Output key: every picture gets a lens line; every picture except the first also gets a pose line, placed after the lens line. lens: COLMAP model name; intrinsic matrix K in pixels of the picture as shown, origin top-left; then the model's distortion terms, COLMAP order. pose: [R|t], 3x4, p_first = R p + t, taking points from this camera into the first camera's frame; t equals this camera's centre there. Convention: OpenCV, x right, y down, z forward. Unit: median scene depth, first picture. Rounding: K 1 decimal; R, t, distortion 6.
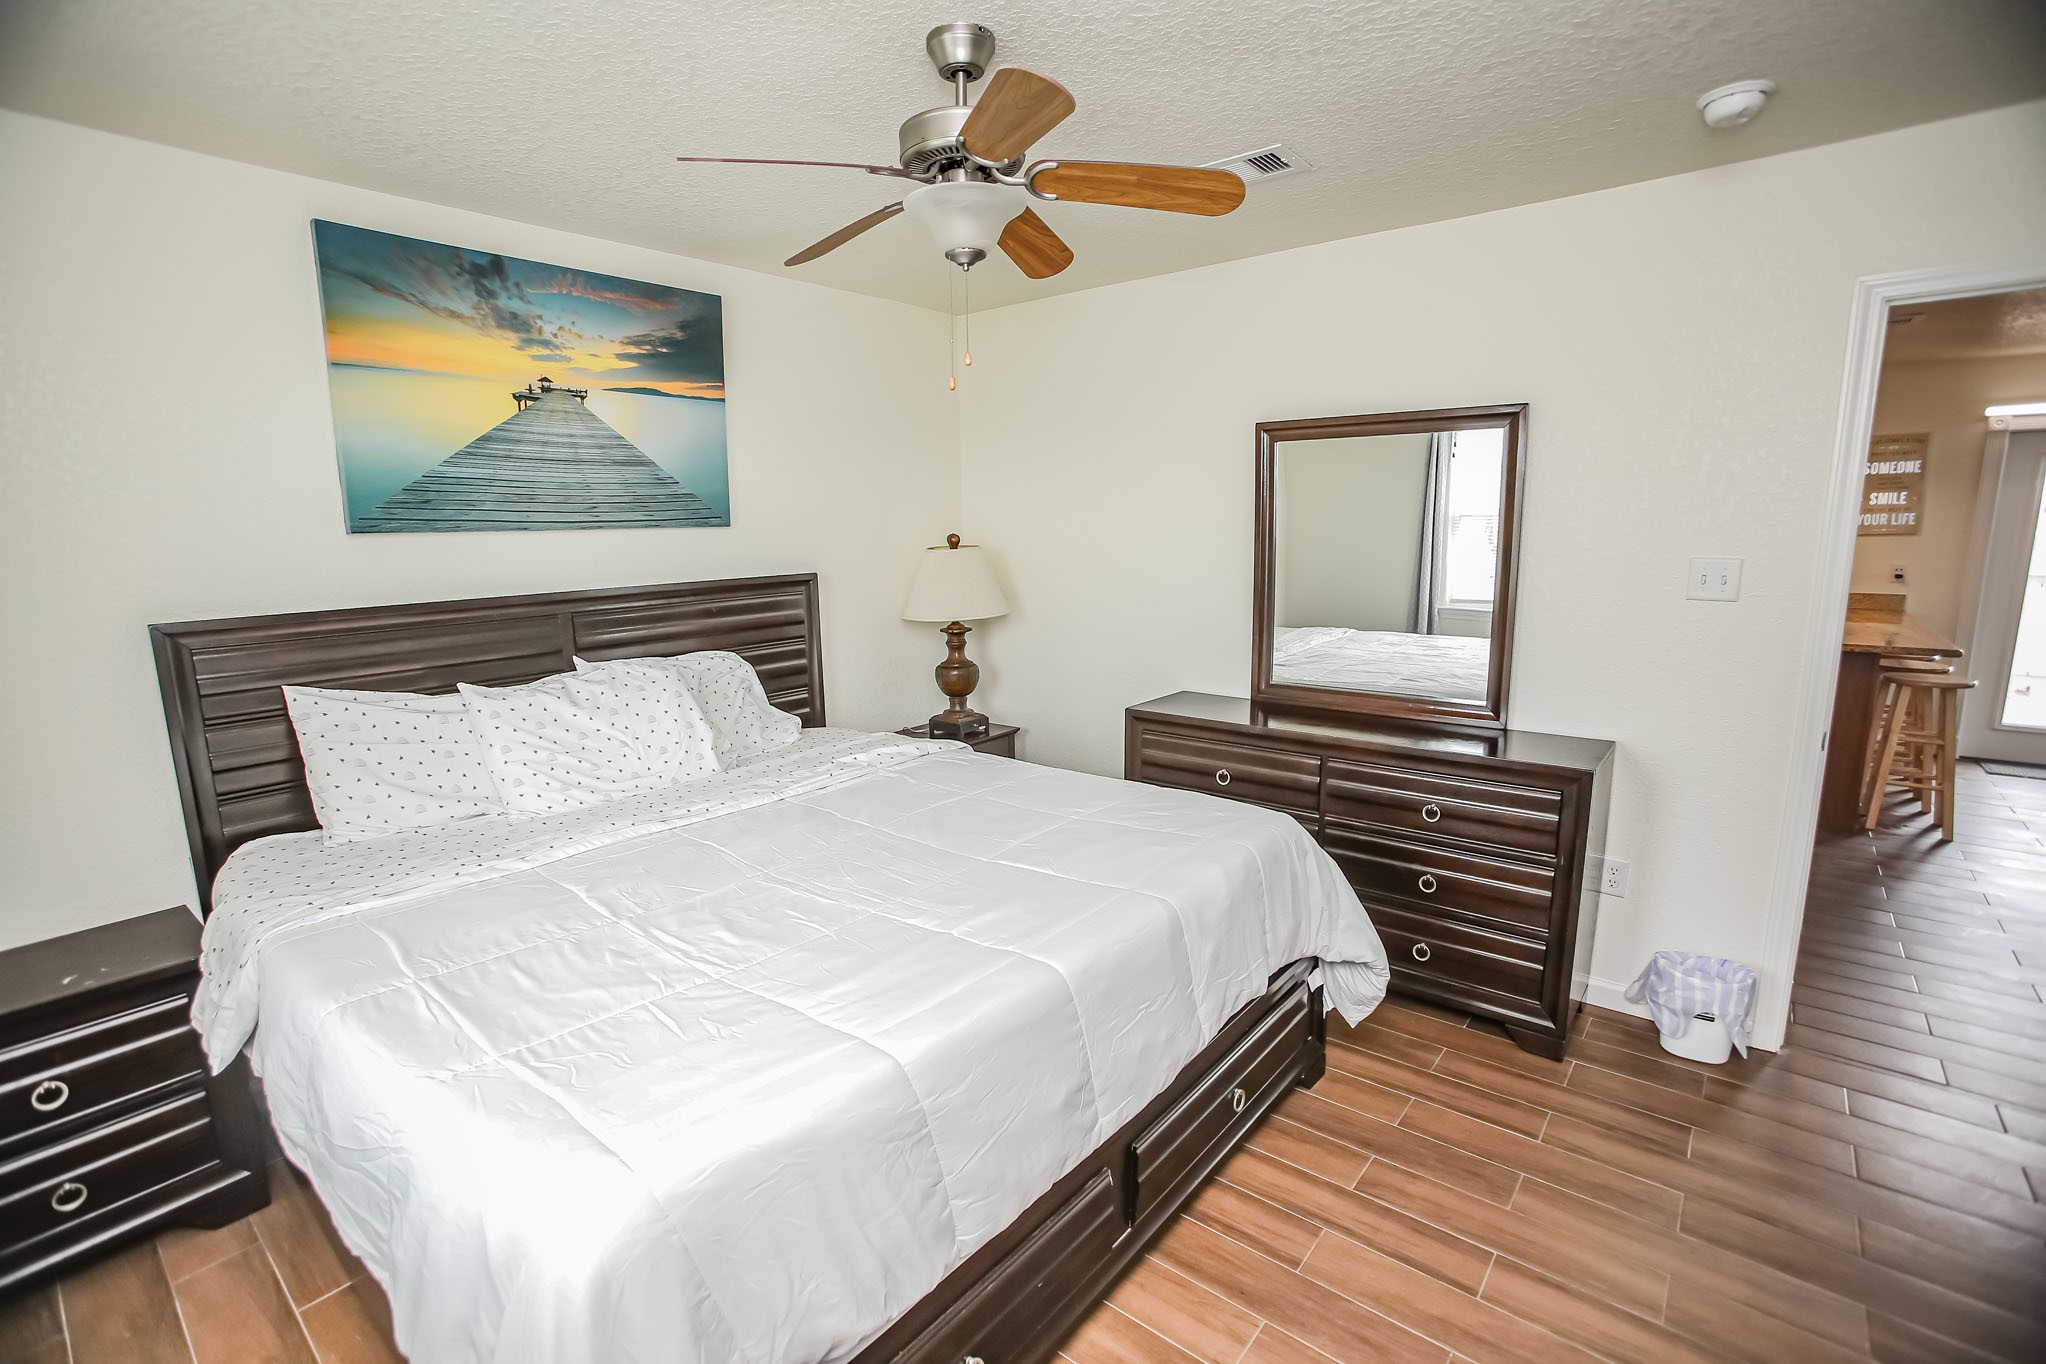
lens RADIAL K [[936.6, 0, 1005.3], [0, 936.6, 682.1], [0, 0, 1]] dist [-0.074032, 0.032172]
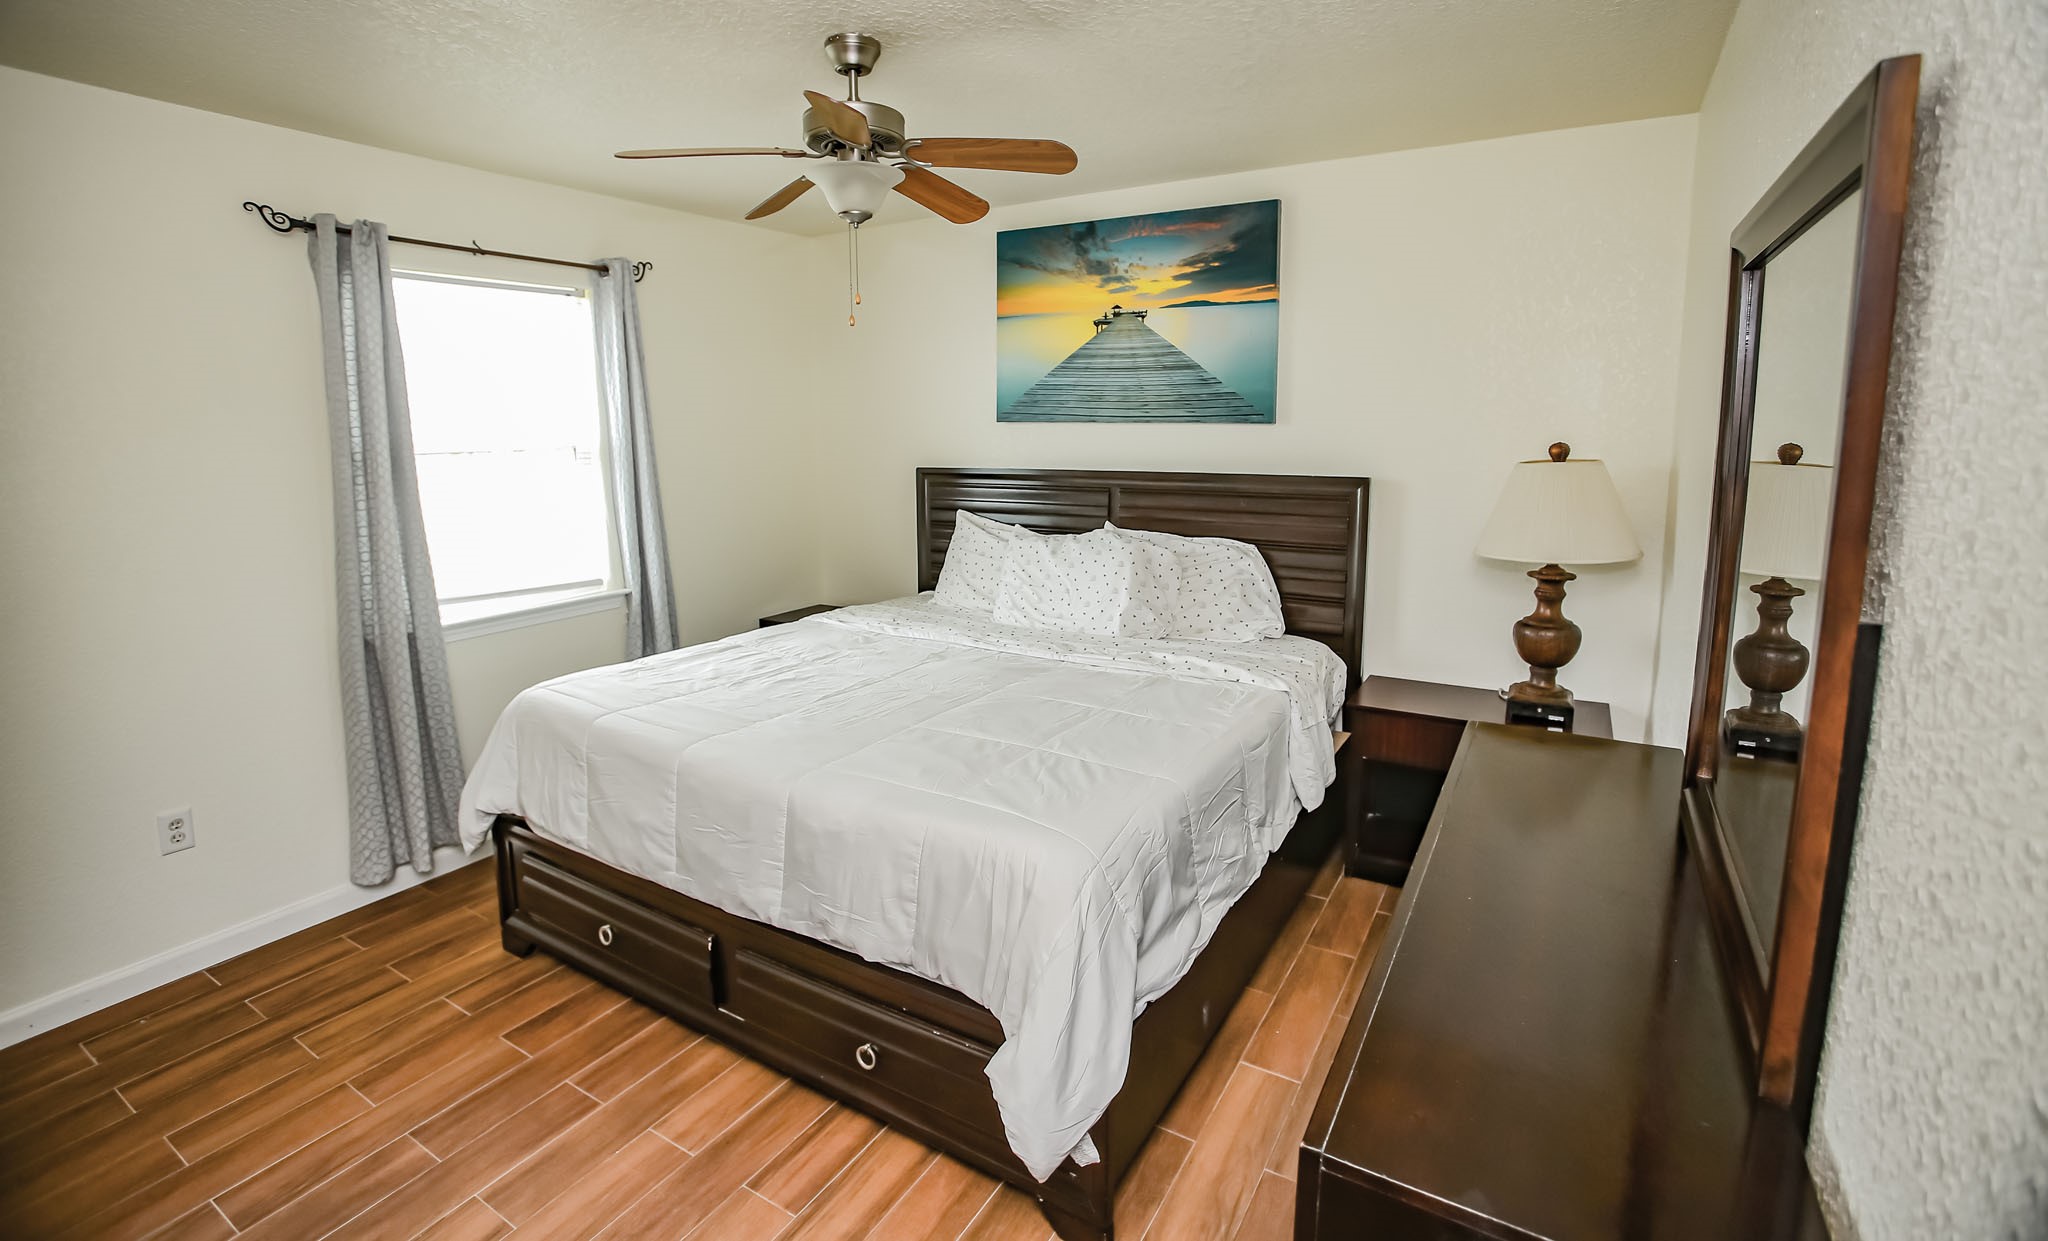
lens RADIAL K [[914.0, 0, 1020.2], [0, 914.0, 556.1], [0, 0, 1]] dist [-0.091252, 0.000006]
pose [[0.143559, 0.153883, -0.977605, 0.761286], [-0.169123, 0.977120, 0.128971, -0.124974], [0.975084, 0.146821, 0.166299, 0.684813]]
